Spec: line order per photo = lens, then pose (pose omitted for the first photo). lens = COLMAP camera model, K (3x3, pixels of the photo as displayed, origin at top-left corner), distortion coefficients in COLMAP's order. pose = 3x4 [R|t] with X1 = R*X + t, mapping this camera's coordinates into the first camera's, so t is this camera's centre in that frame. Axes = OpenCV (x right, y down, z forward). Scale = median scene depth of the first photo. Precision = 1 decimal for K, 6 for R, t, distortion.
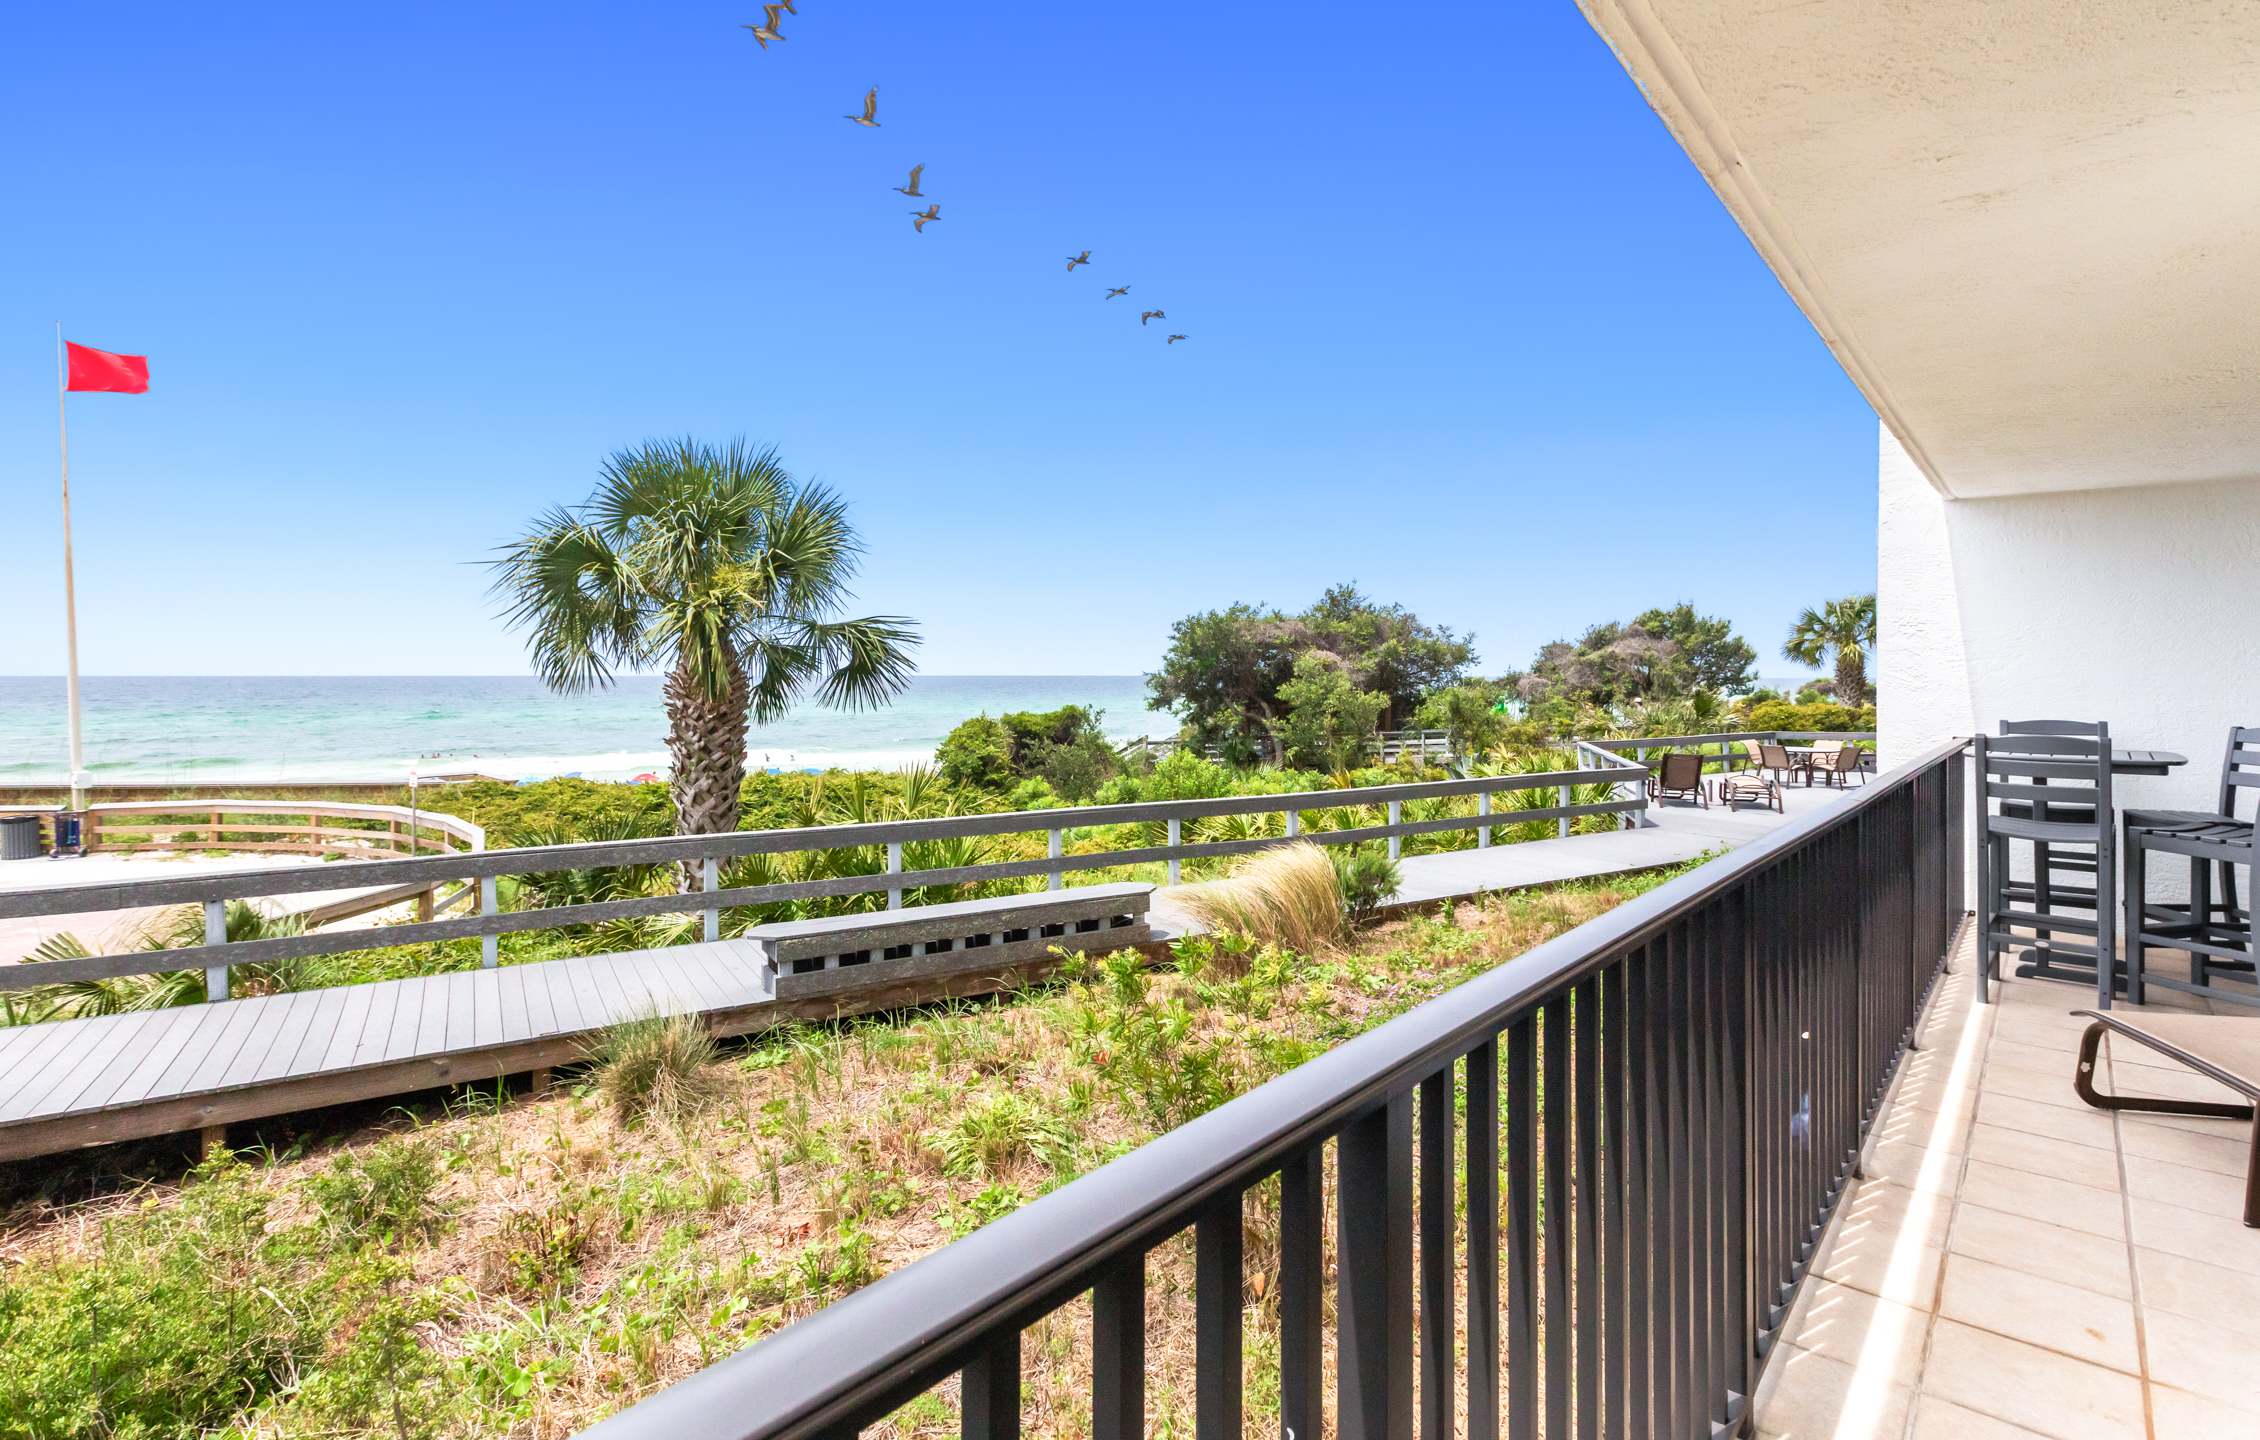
lens RADIAL K [[1034.3, 0, 1127.4], [0, 1034.3, 693.2], [0, 0, 1]] dist [0.009780, 0.000310]
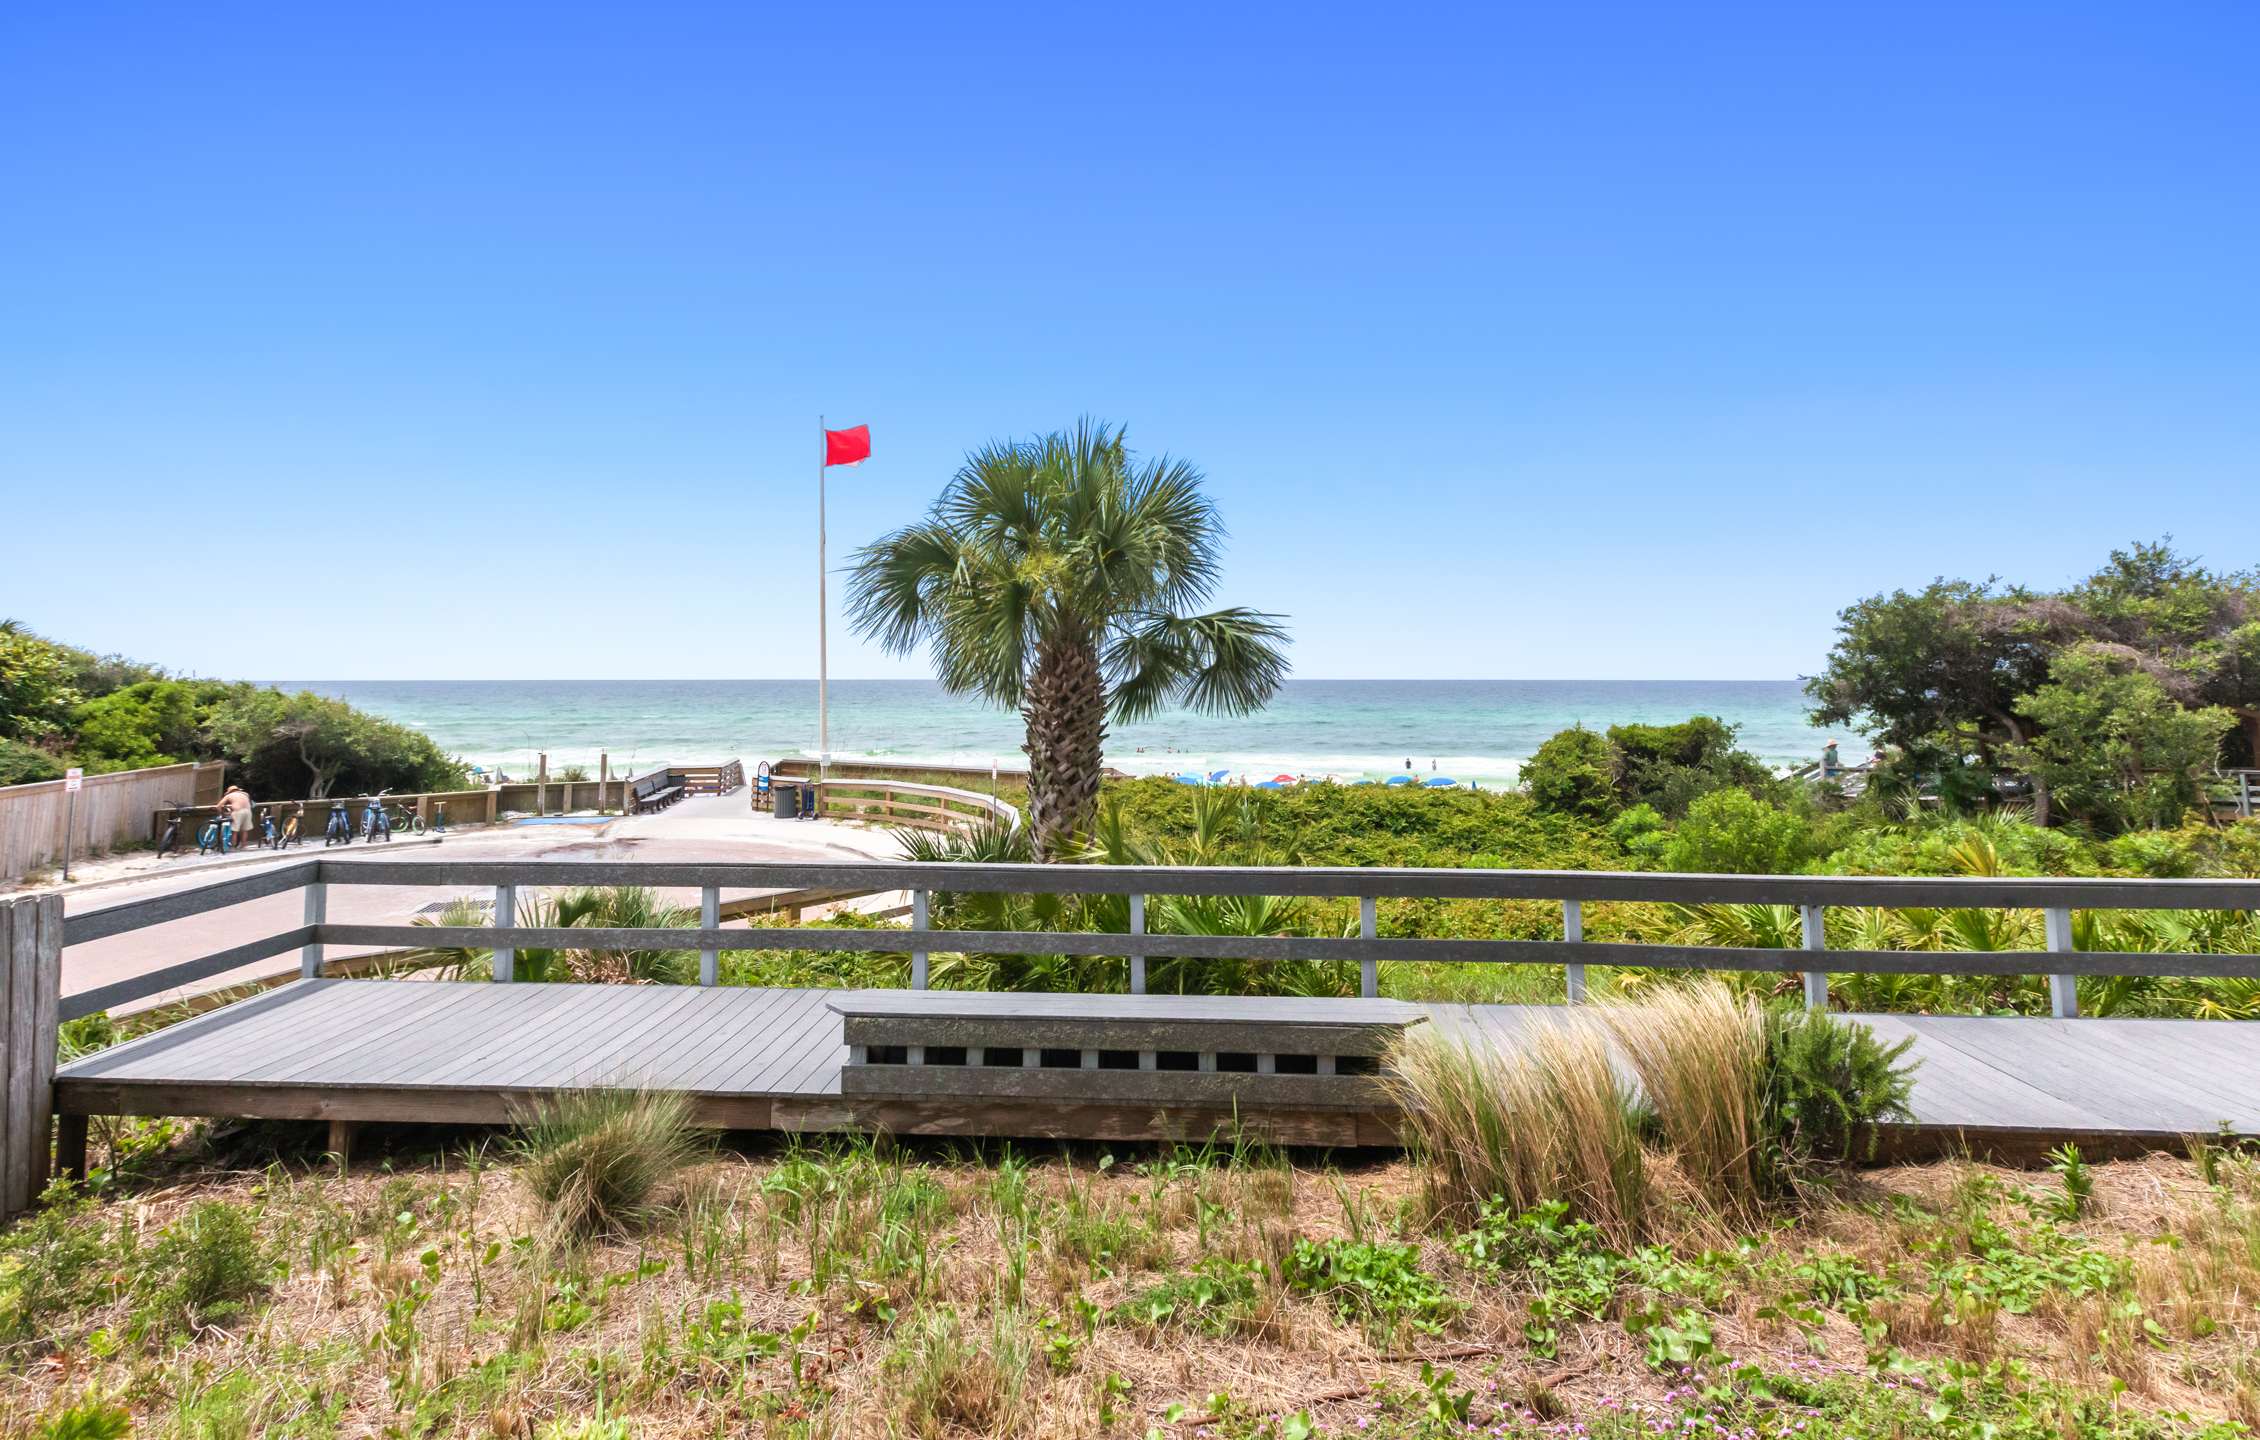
lens RADIAL K [[1072.3, 0, 1156.1], [0, 1072.3, 569.9], [0, 0, 1]] dist [0.002527, -0.000475]
pose [[0.832773, -0.054052, -0.550969, 0.194136], [-0.011427, 0.993332, -0.114722, -0.004190], [0.553496, 0.101833, 0.826603, 0.251978]]
